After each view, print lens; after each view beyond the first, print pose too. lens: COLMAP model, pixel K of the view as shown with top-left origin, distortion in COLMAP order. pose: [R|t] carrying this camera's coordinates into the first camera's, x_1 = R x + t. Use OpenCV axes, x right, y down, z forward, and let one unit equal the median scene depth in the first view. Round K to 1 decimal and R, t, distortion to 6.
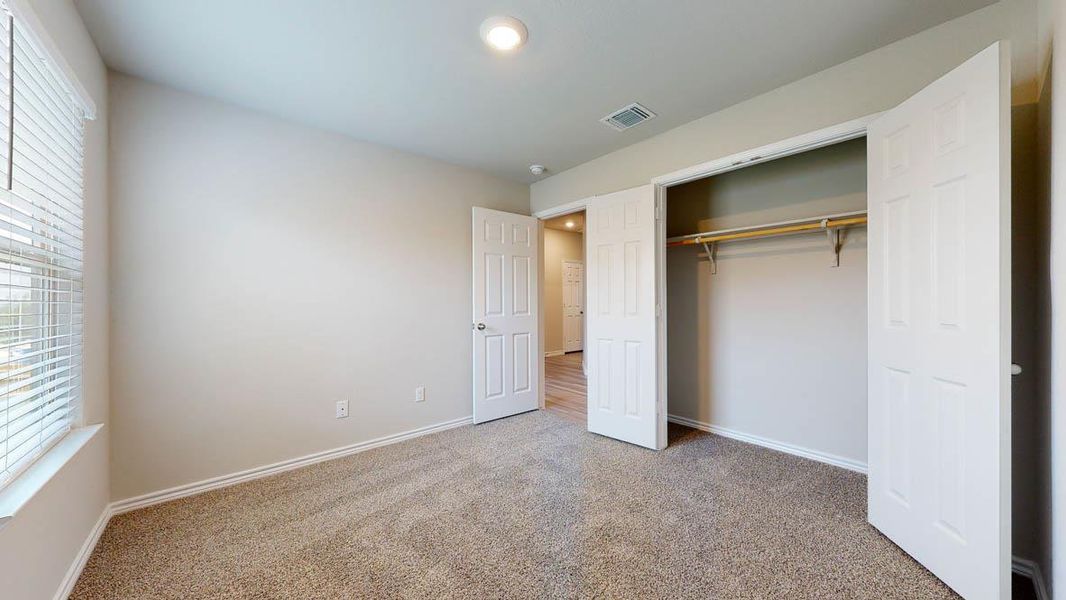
lens RADIAL K [[389.8, 0, 532.5], [0, 389.8, 303.4], [0, 0, 1]] dist [-0.000126, 0.000012]
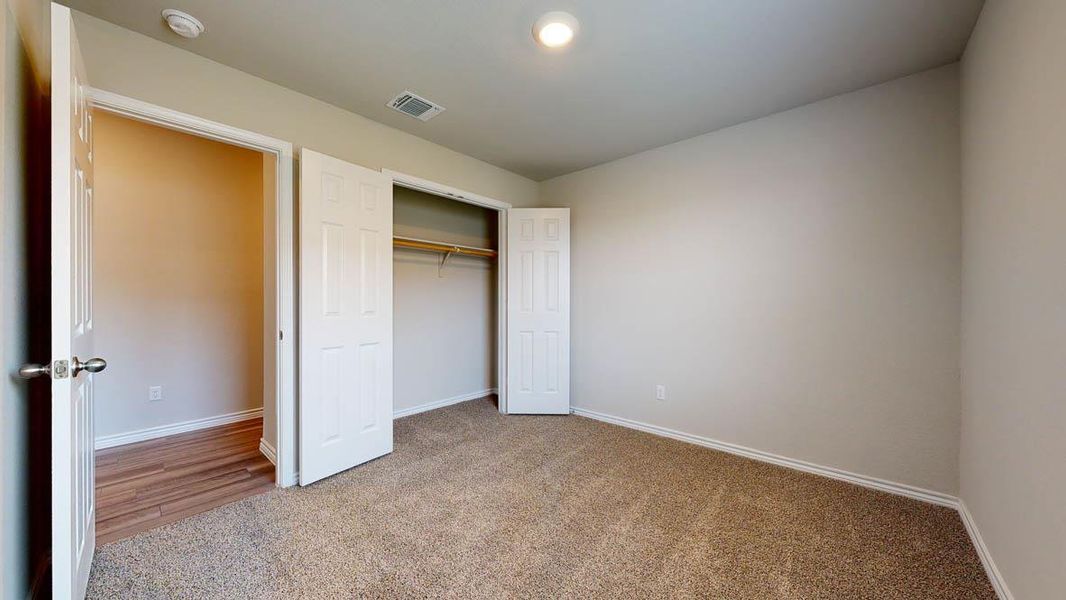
lens RADIAL K [[389.8, 0, 532.5], [0, 389.8, 303.4], [0, 0, 1]] dist [-0.000126, 0.000012]
pose [[-0.206551, -0.002735, 0.978432, -0.776705], [0.003960, 0.999986, 0.003632, 0.005446], [-0.978428, 0.004625, -0.206538, 0.944344]]
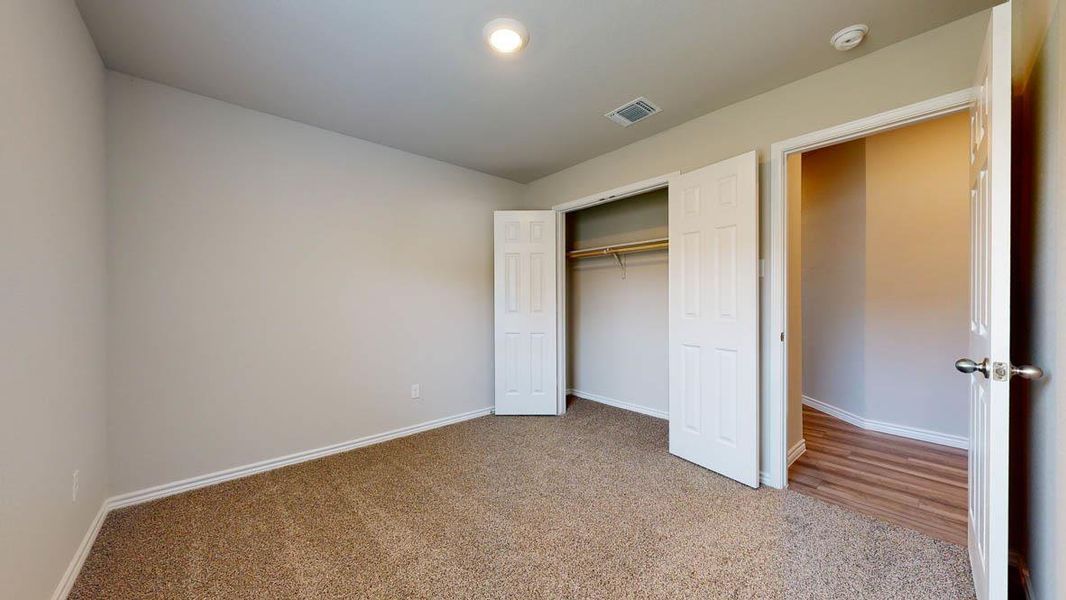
lens RADIAL K [[389.8, 0, 532.5], [0, 389.8, 303.4], [0, 0, 1]] dist [-0.000126, 0.000012]
pose [[0.999998, 0.000703, 0.001728, 0.258550], [-0.000707, 0.999997, 0.002190, 0.000158], [-0.001727, -0.002191, 0.999996, -0.329766]]
